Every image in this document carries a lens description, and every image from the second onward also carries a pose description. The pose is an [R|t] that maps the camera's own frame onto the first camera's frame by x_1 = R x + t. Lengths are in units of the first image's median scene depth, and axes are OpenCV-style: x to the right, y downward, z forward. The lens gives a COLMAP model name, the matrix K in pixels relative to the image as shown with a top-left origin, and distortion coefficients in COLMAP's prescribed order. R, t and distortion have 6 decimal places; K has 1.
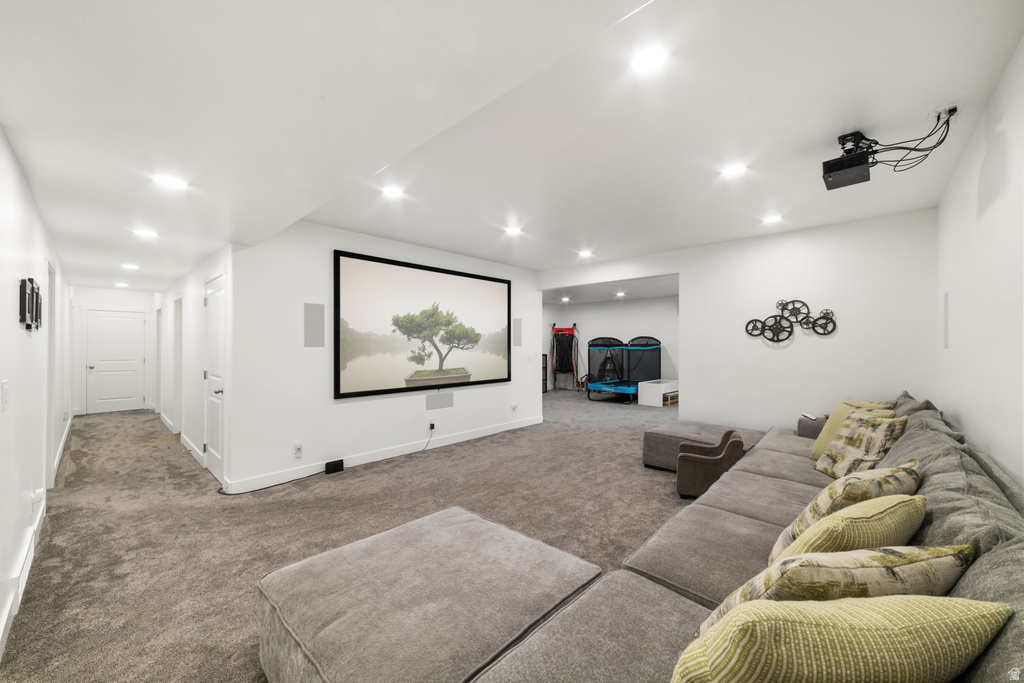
lens RADIAL K [[393.4, 0, 515.7], [0, 393.4, 340.9], [0, 0, 1]] dist [-0.001034, -0.000010]
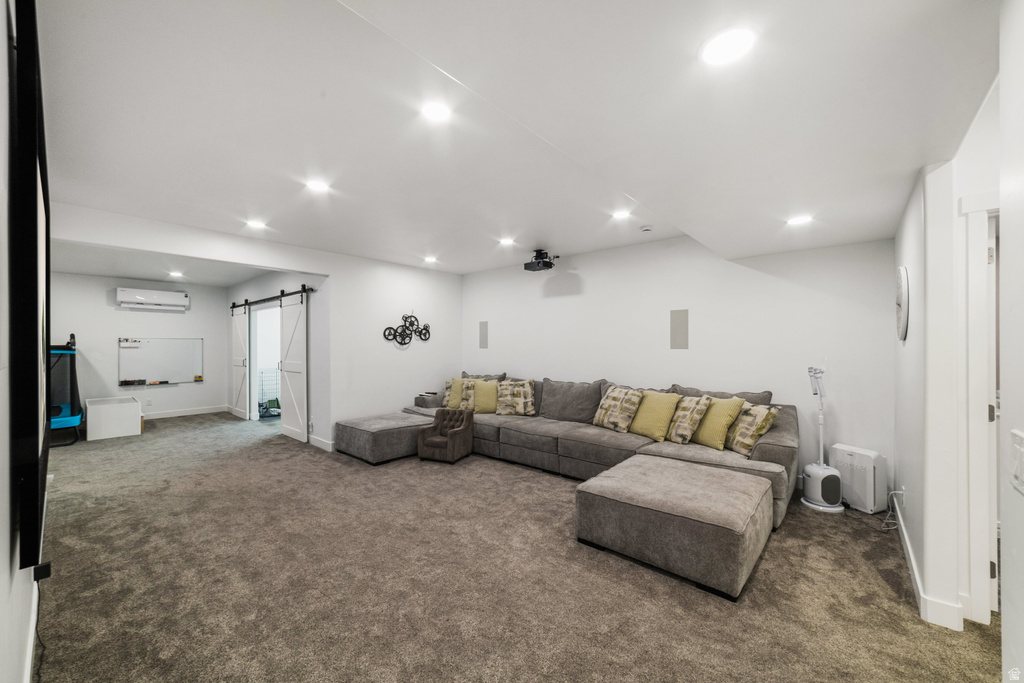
lens RADIAL K [[393.4, 0, 515.4], [0, 393.4, 344.4], [0, 0, 1]] dist [-0.001034, -0.000010]
pose [[-0.044716, 0.006441, 0.998979, -0.711993], [-0.008416, 0.999941, -0.006824, 0.007103], [-0.998964, -0.008713, -0.044659, 0.681121]]
